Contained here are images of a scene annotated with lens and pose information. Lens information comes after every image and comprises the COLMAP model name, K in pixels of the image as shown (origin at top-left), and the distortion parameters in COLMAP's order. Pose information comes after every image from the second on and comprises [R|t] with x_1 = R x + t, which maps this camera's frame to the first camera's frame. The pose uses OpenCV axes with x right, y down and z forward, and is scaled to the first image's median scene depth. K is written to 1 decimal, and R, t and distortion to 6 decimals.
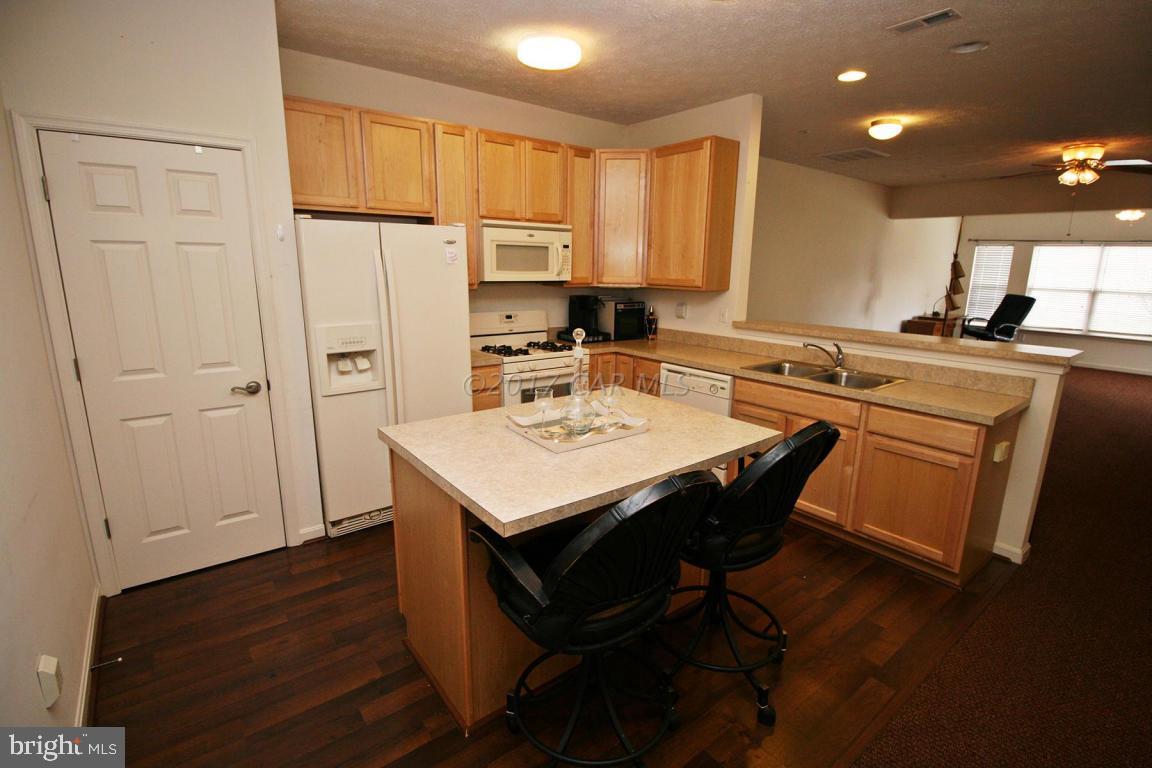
lens RADIAL K [[540.3, 0, 578.7], [0, 540.3, 386.1], [0, 0, 1]] dist [0.000120, -0.012178]
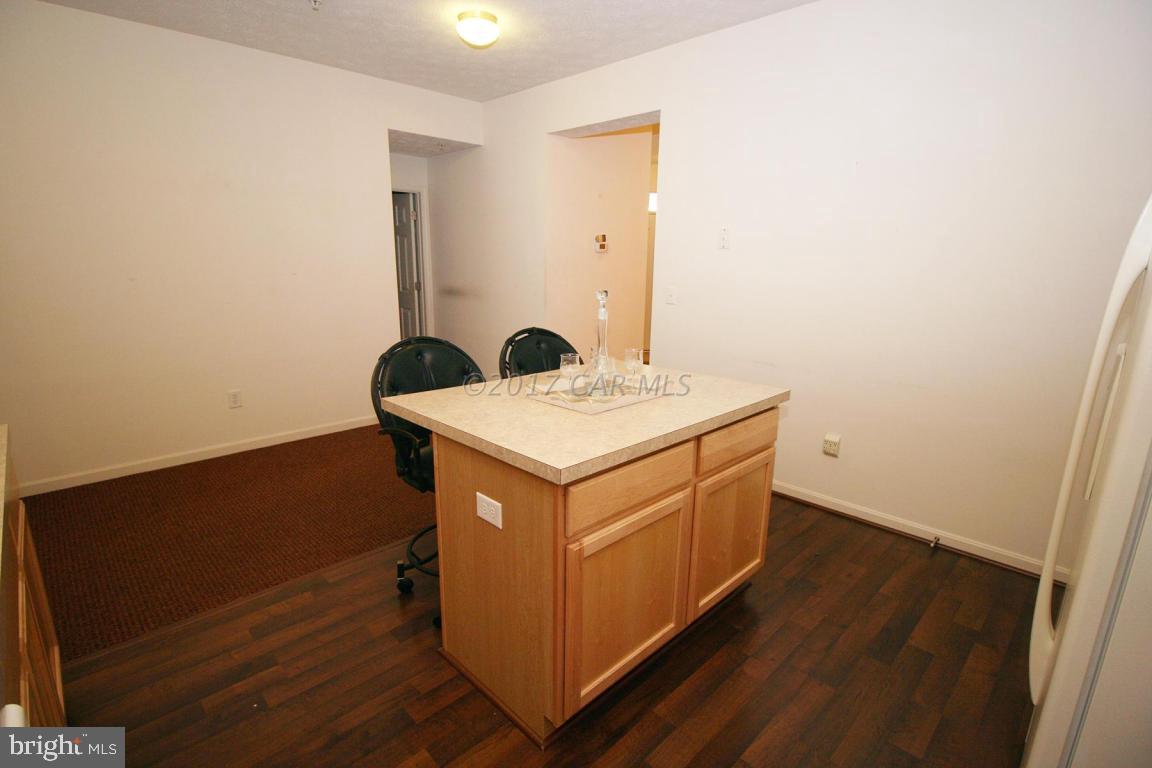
lens RADIAL K [[540.3, 0, 578.7], [0, 540.3, 386.1], [0, 0, 1]] dist [0.000120, -0.012178]
pose [[-0.994036, 0.000461, -0.109052, 0.080383], [-0.047608, 0.897832, 0.437758, -0.205716], [0.098112, 0.440339, -0.892455, 1.060006]]
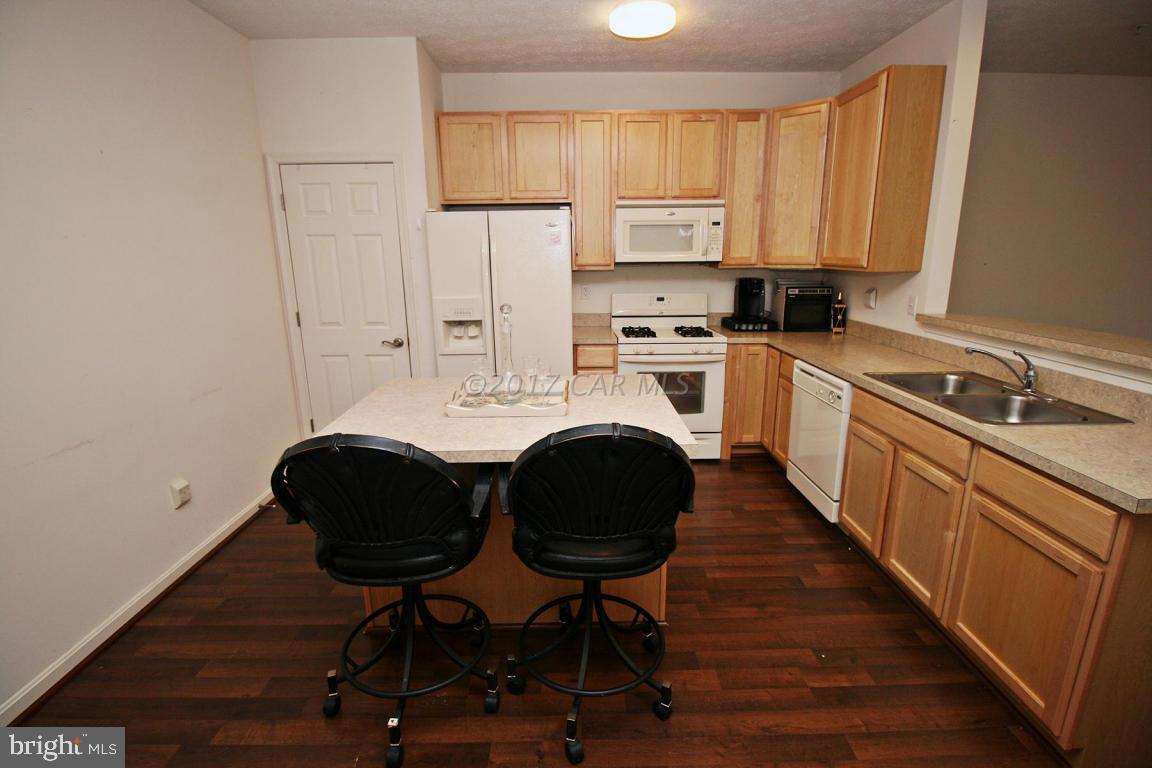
lens RADIAL K [[540.3, 0, 578.7], [0, 540.3, 386.1], [0, 0, 1]] dist [0.000120, -0.012178]
pose [[0.791990, 0.126133, -0.597363, 0.404606], [-0.112854, 0.991811, 0.059797, -0.014930], [0.600013, 0.020056, 0.799739, 0.146419]]
